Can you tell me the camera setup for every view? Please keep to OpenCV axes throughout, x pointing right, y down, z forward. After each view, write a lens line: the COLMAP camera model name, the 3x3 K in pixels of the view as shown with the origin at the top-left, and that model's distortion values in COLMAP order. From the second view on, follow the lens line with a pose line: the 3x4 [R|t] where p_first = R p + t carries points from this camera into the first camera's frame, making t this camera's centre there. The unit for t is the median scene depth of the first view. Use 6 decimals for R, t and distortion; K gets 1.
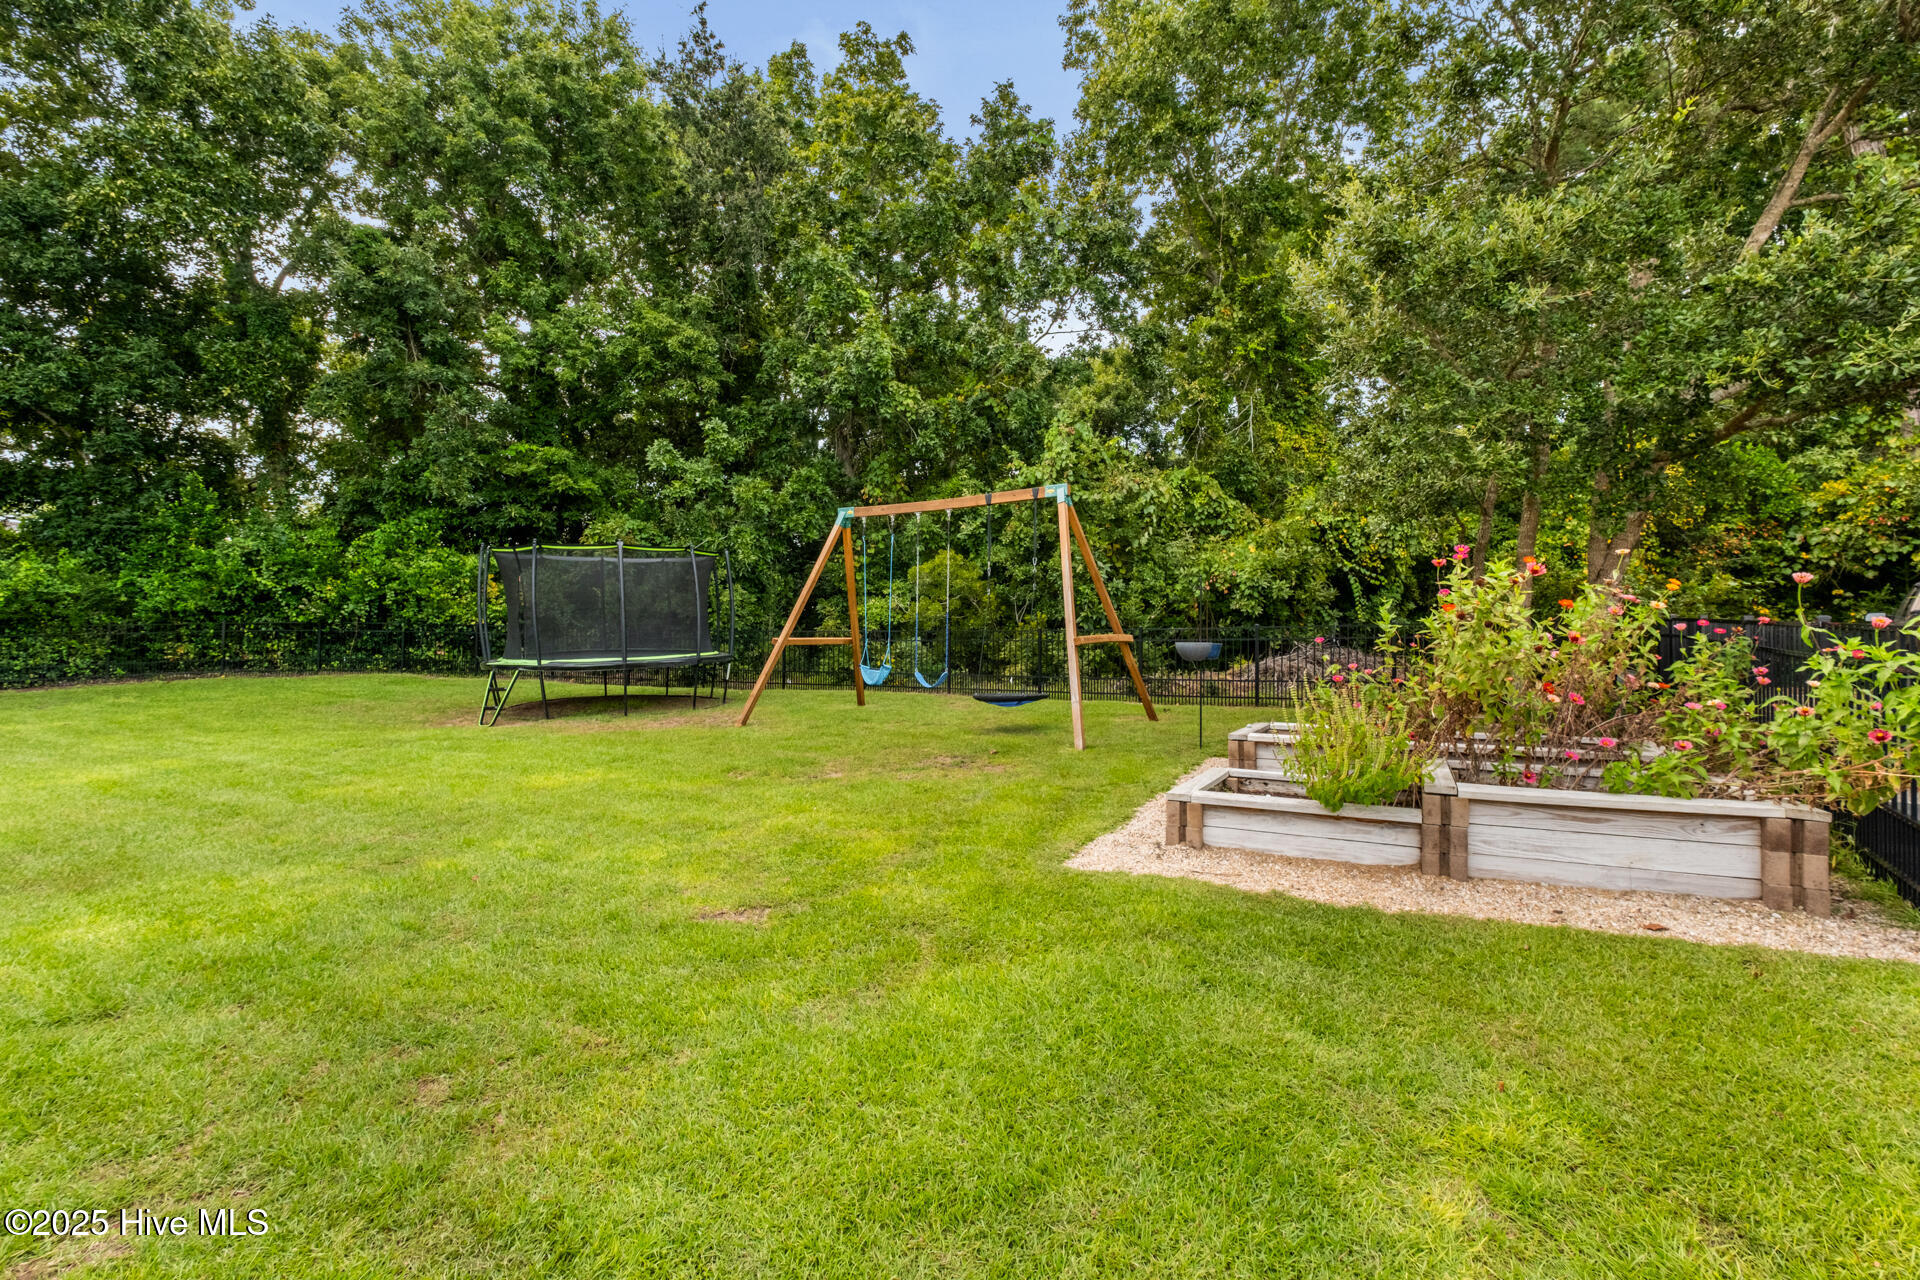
lens RADIAL K [[819.5, 0, 960.0], [0, 819.5, 640.0], [0, 0, 1]] dist [-0.001172, -0.000389]
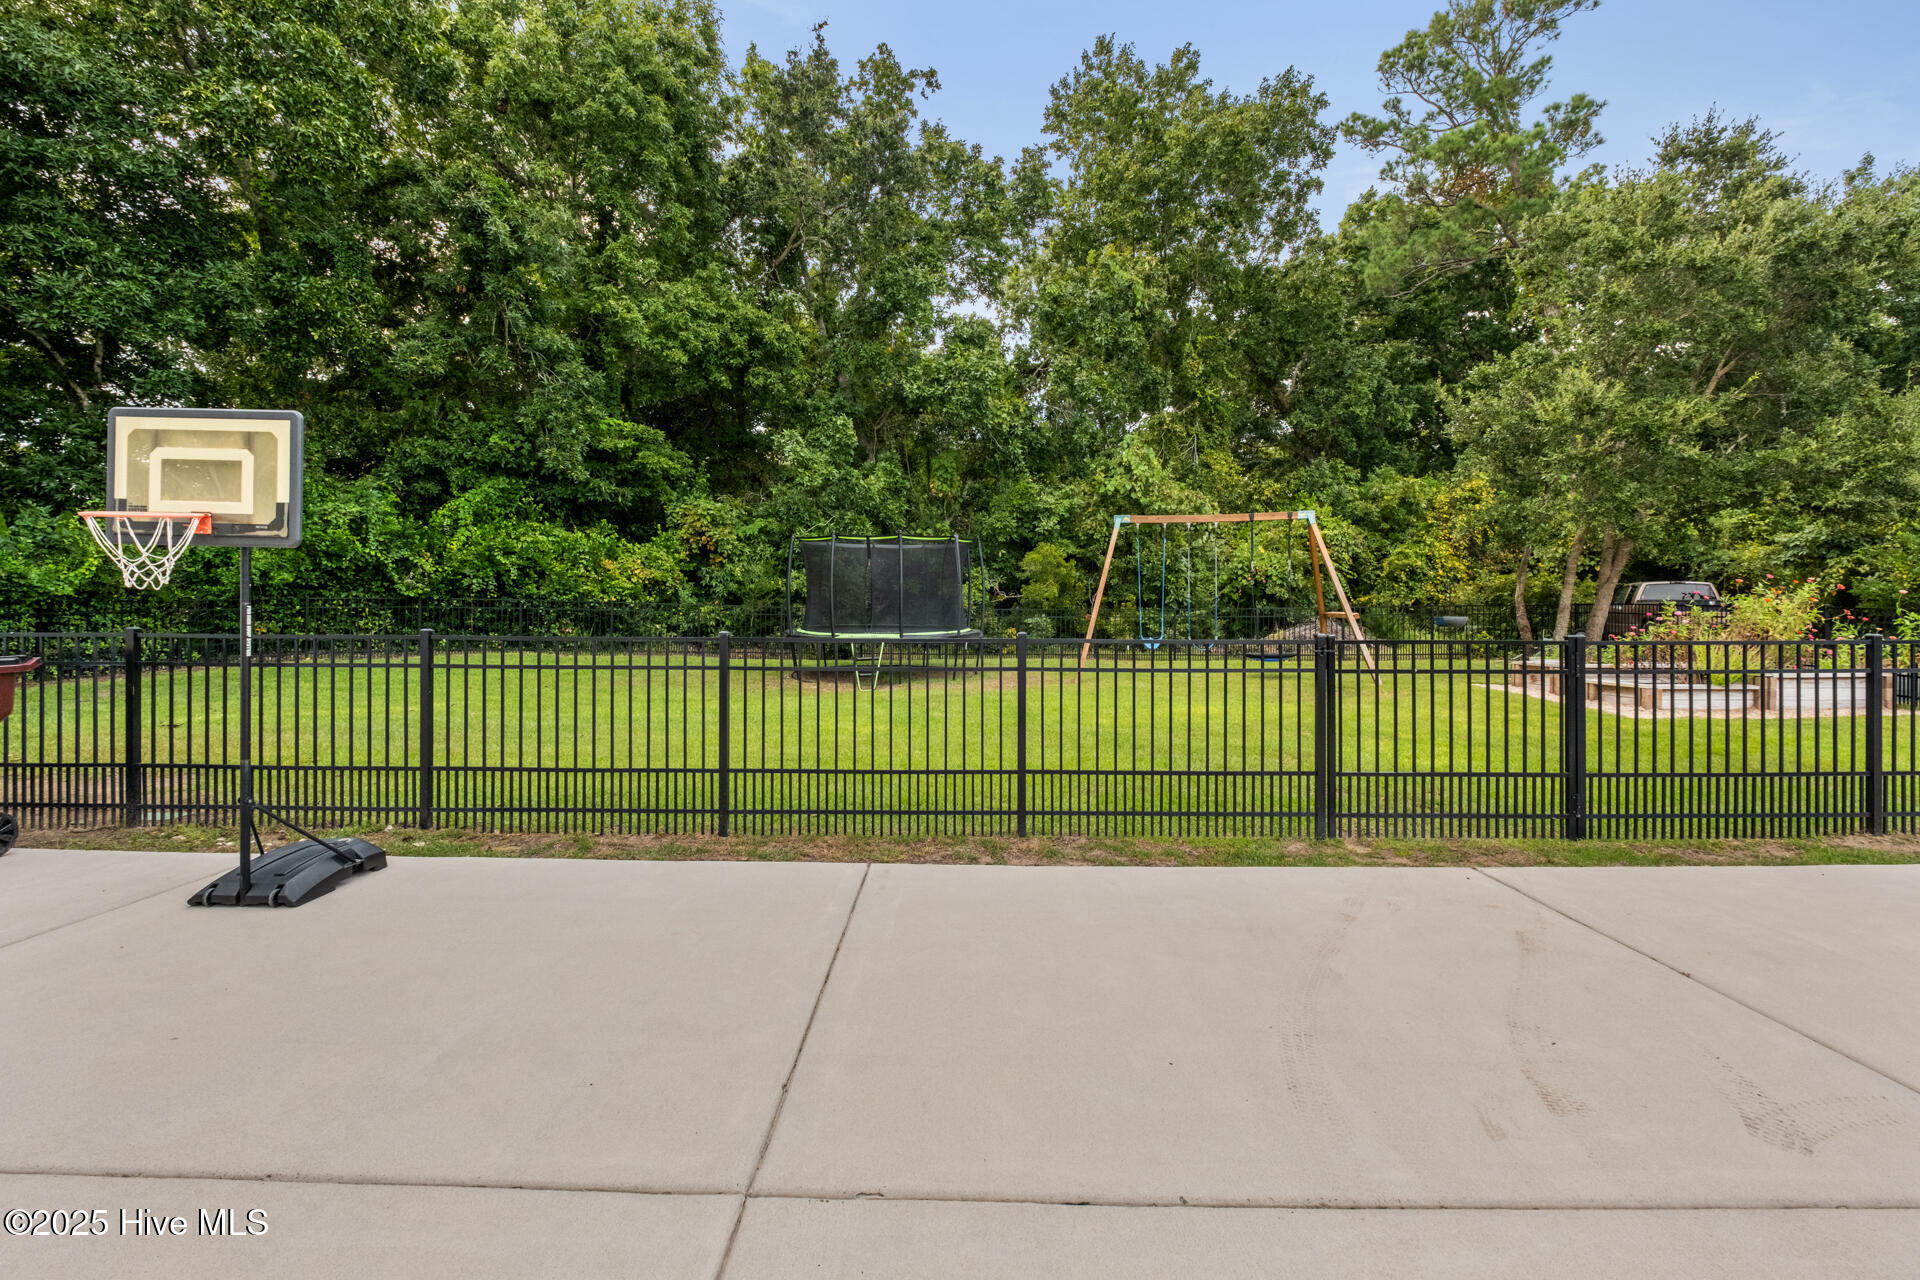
lens RADIAL K [[819.5, 0, 960.0], [0, 819.5, 640.0], [0, 0, 1]] dist [-0.001172, -0.000389]
pose [[0.927039, -0.011259, 0.374795, -0.587293], [0.001595, 0.999658, 0.026084, 0.002409], [-0.374961, -0.023583, 0.926741, -0.084279]]
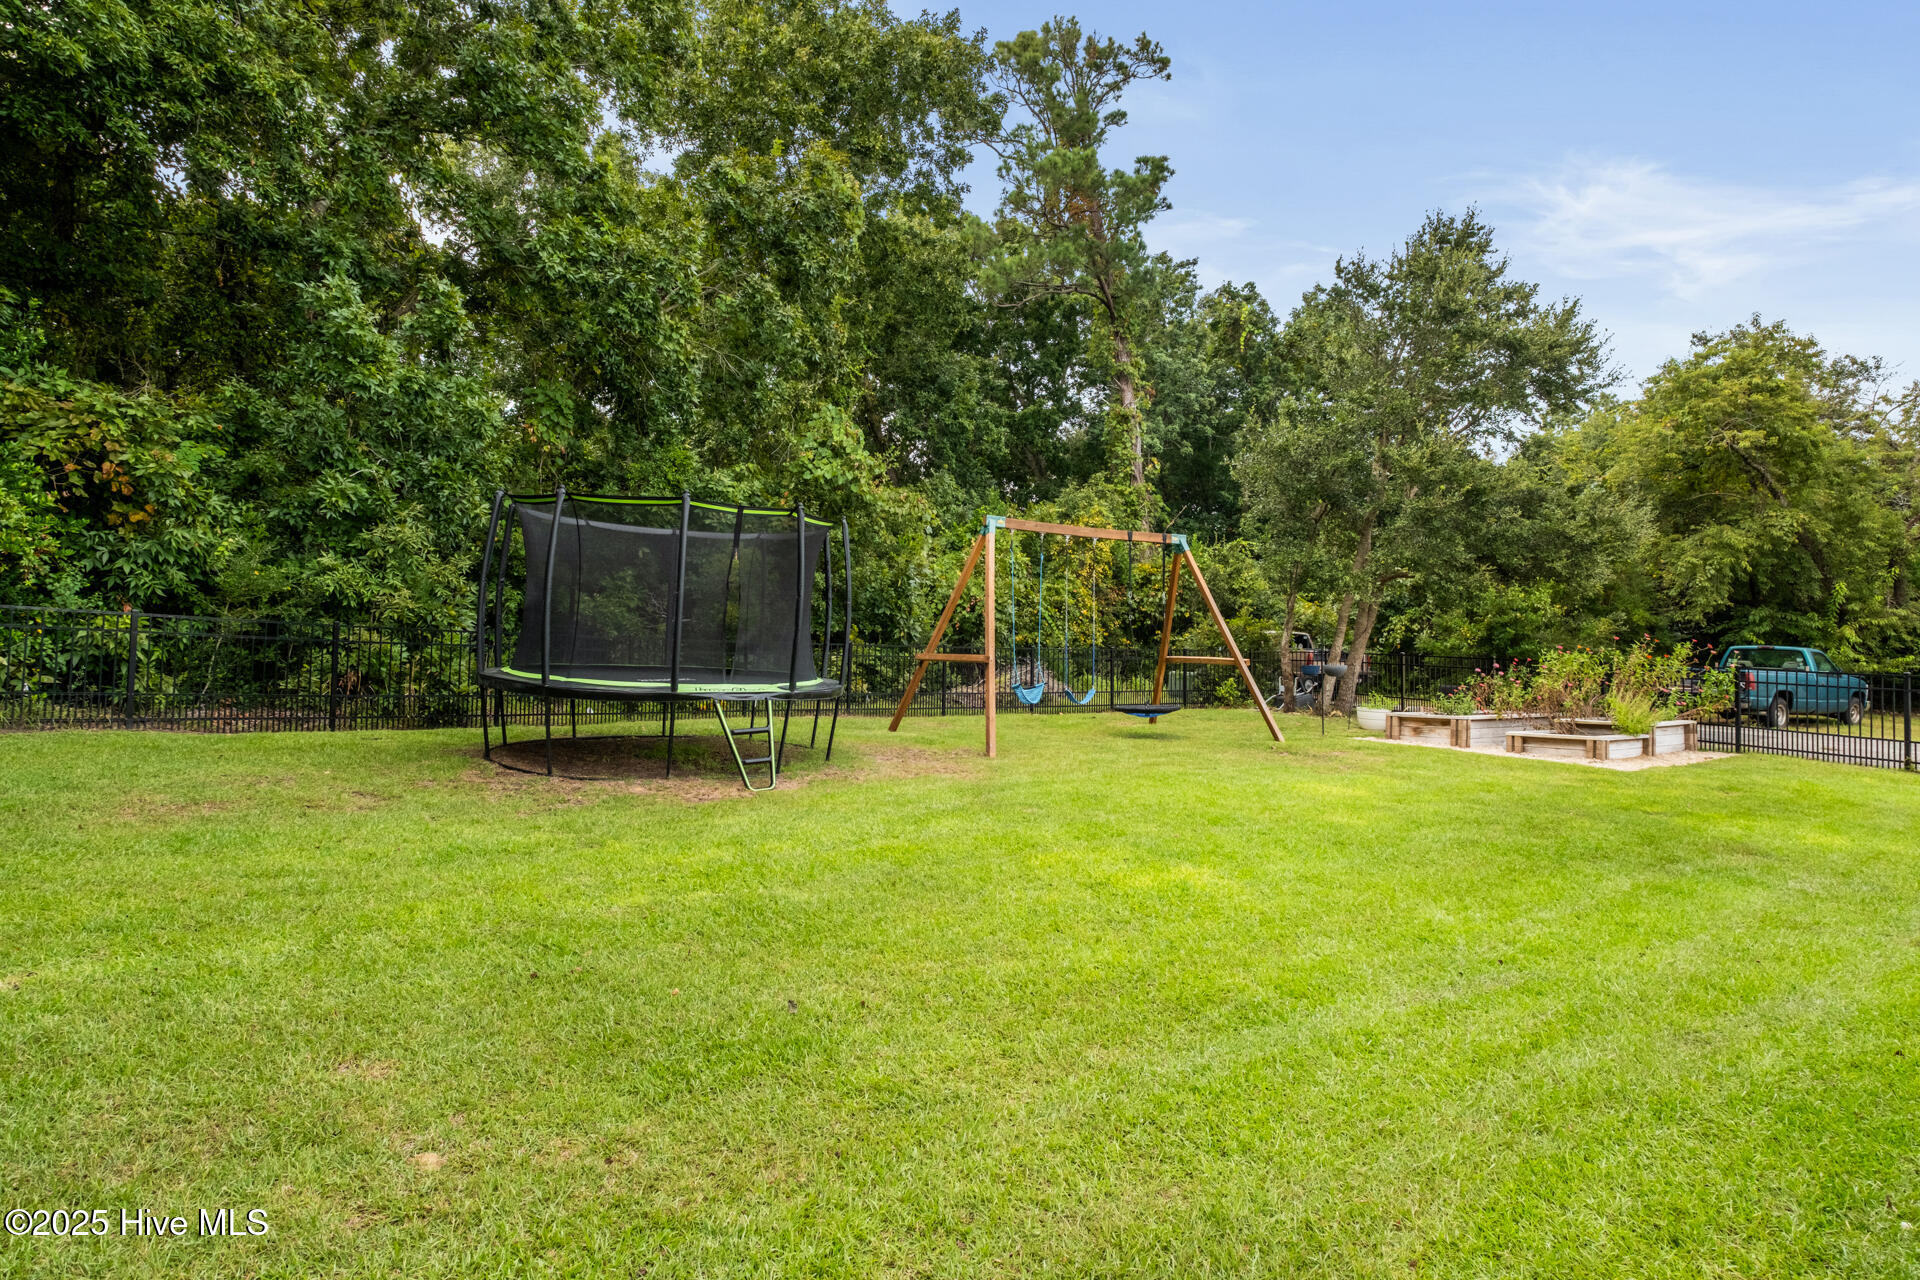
lens RADIAL K [[1000.2, 0, 960.0], [0, 1000.2, 640.0], [0, 0, 1]] dist [0.002694, 0.000715]
pose [[0.477034, 0.025340, 0.878519, -0.781182], [-0.018324, 0.999654, -0.018884, 0.001903], [-0.878694, -0.007090, 0.477333, 0.327317]]
